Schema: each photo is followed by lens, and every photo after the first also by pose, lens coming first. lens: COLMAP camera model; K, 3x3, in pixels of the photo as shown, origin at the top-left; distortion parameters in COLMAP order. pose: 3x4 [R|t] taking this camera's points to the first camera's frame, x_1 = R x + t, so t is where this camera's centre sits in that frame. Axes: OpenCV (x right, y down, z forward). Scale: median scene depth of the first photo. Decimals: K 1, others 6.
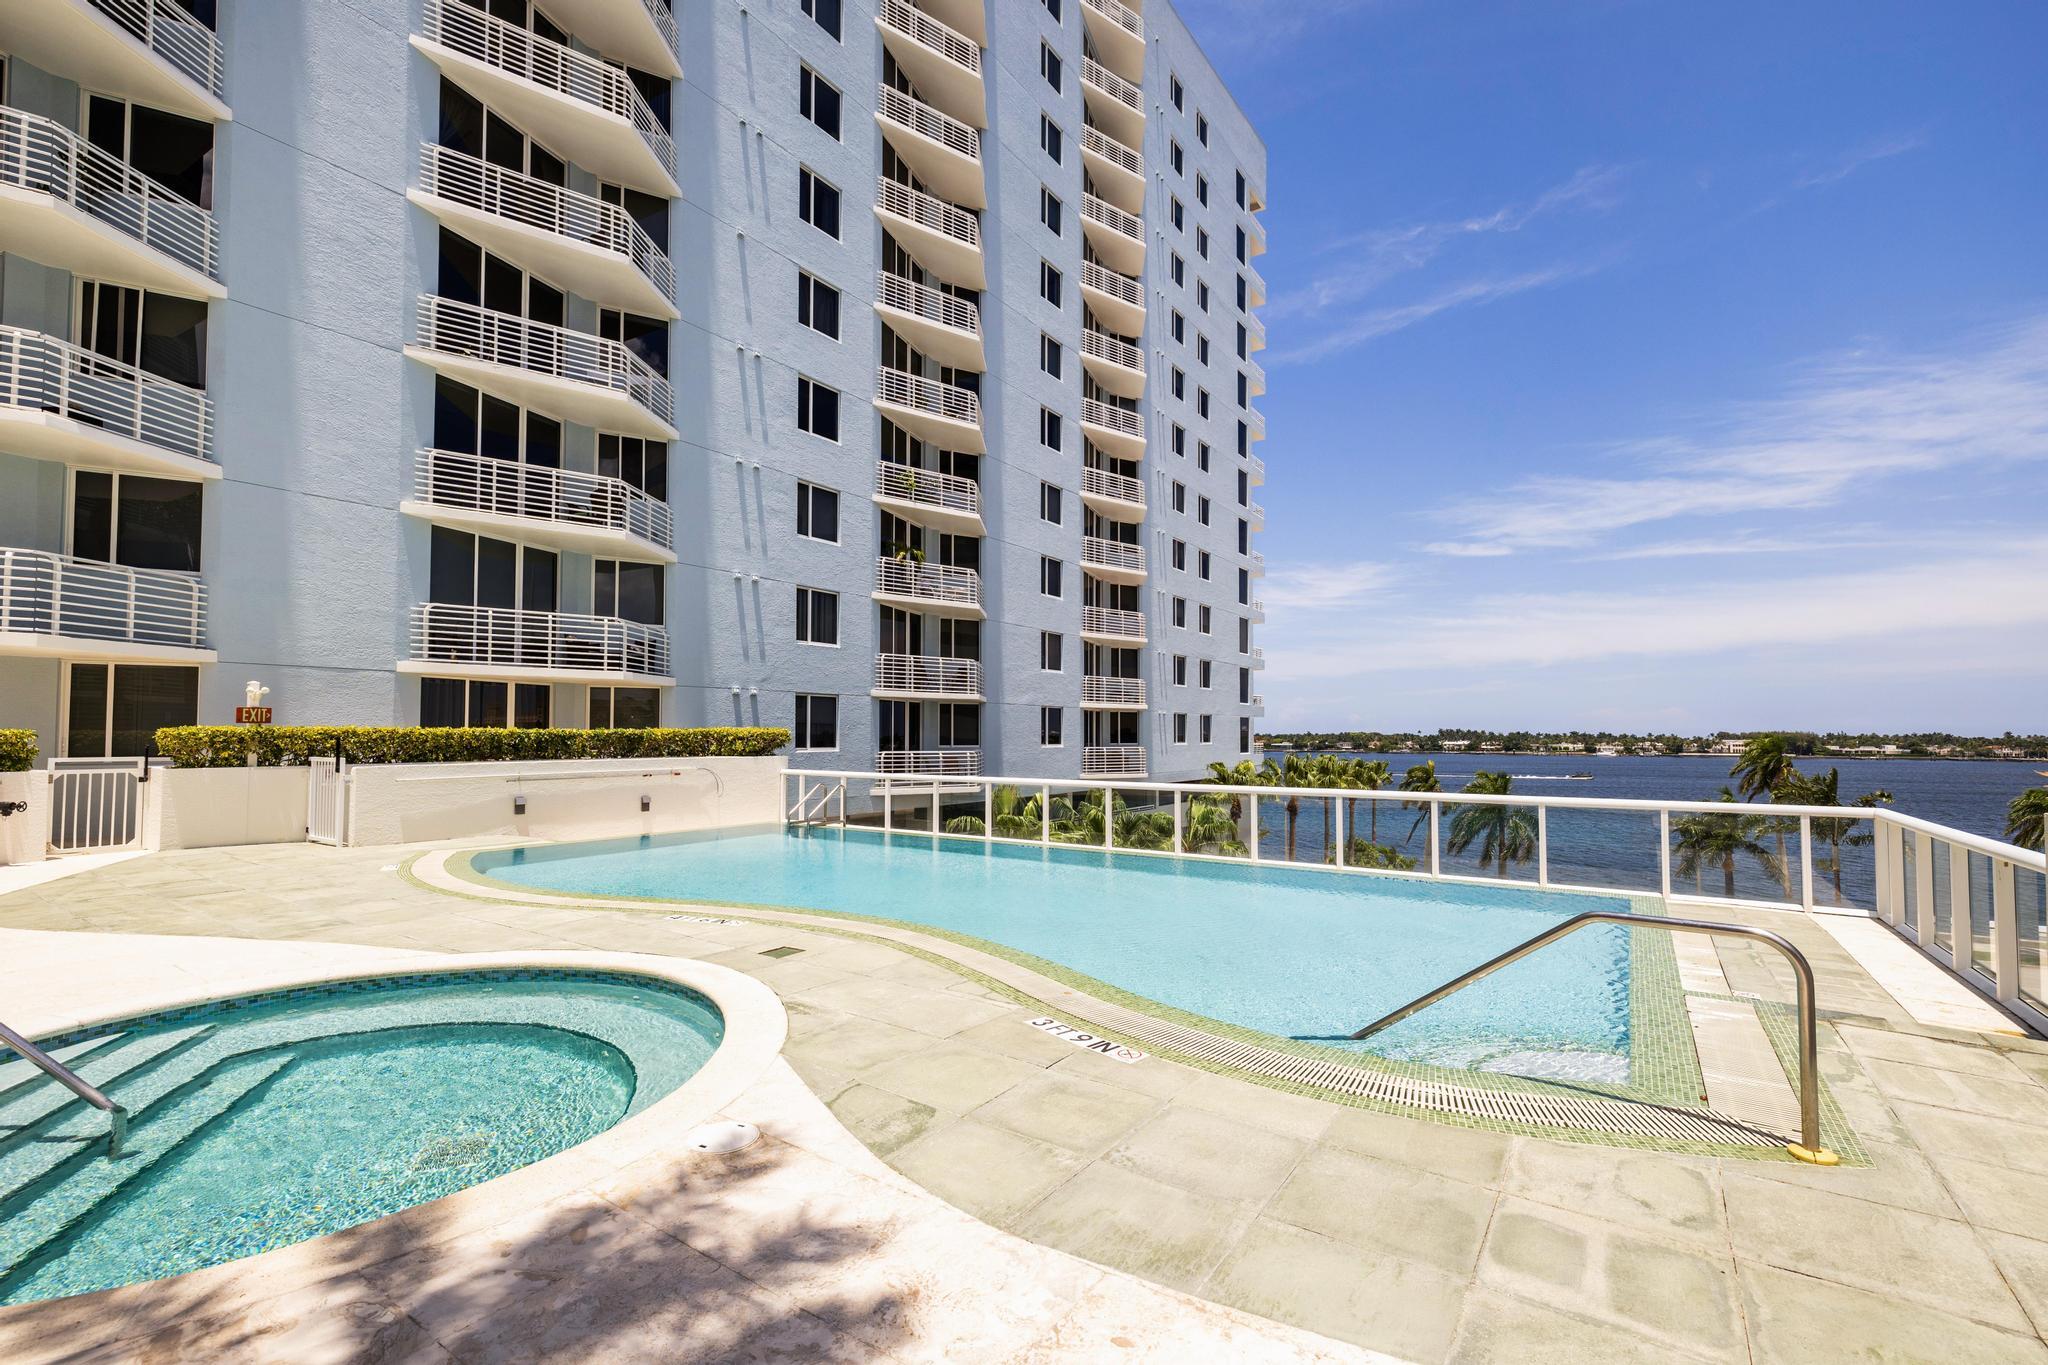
lens RADIAL K [[866.1, 0, 1069.9], [0, 866.1, 708.2], [0, 0, 1]] dist [0.000015, -0.000002]
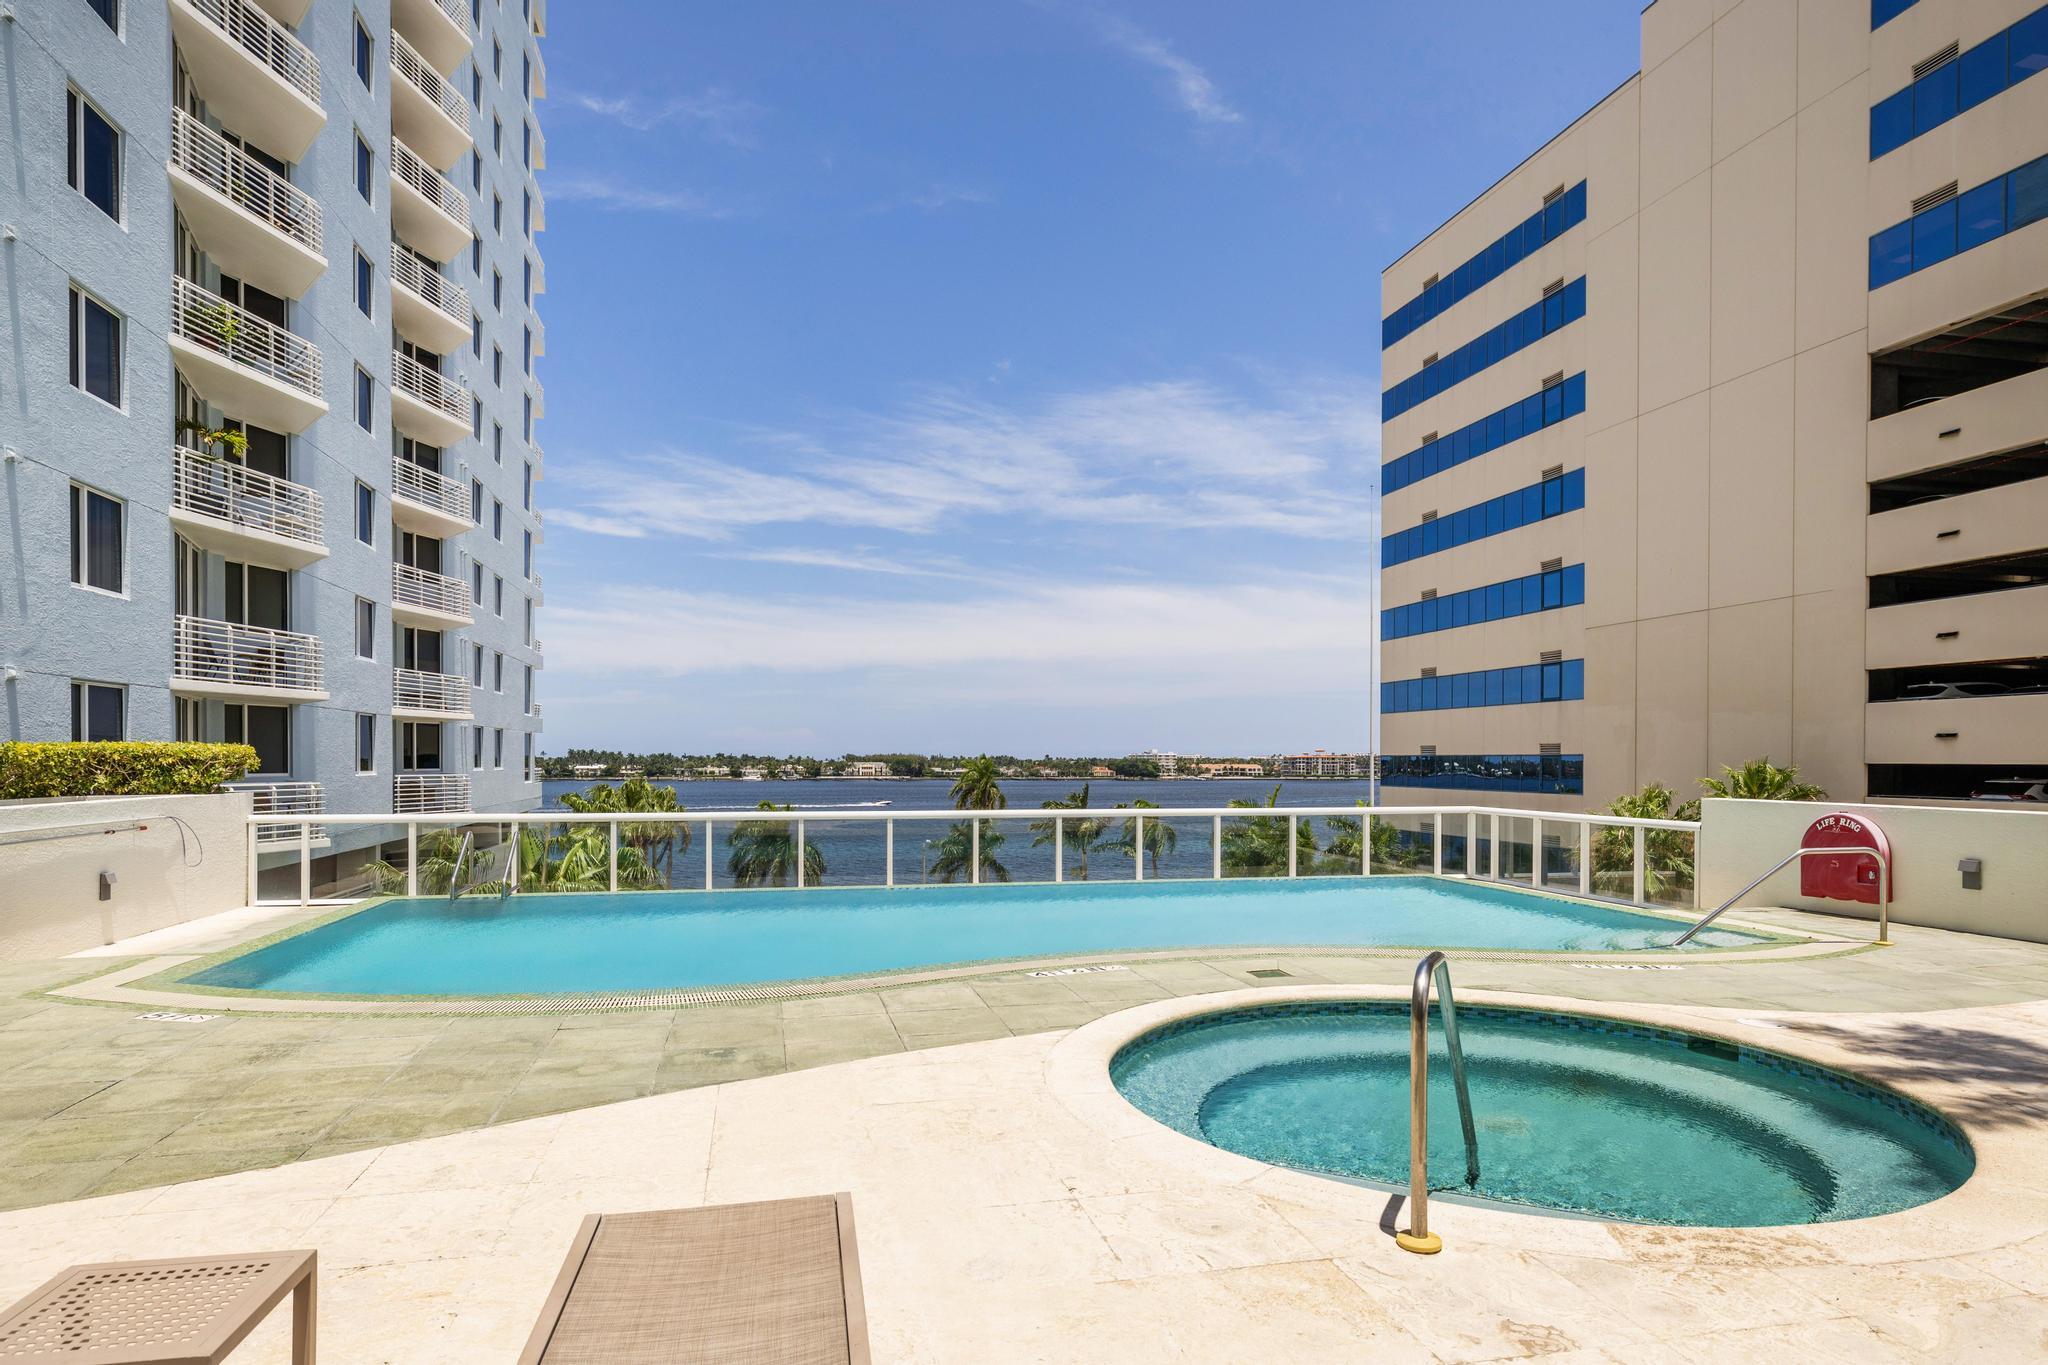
lens RADIAL K [[1111.3, 0, 1023.4], [0, 1111.3, 763.0], [0, 0, 1]] dist [0.001925, 0.000304]
pose [[0.695003, -0.003560, 0.718998, -0.264983], [-0.022499, 0.999390, 0.026696, 0.002222], [-0.718655, -0.034730, 0.694499, 0.059723]]
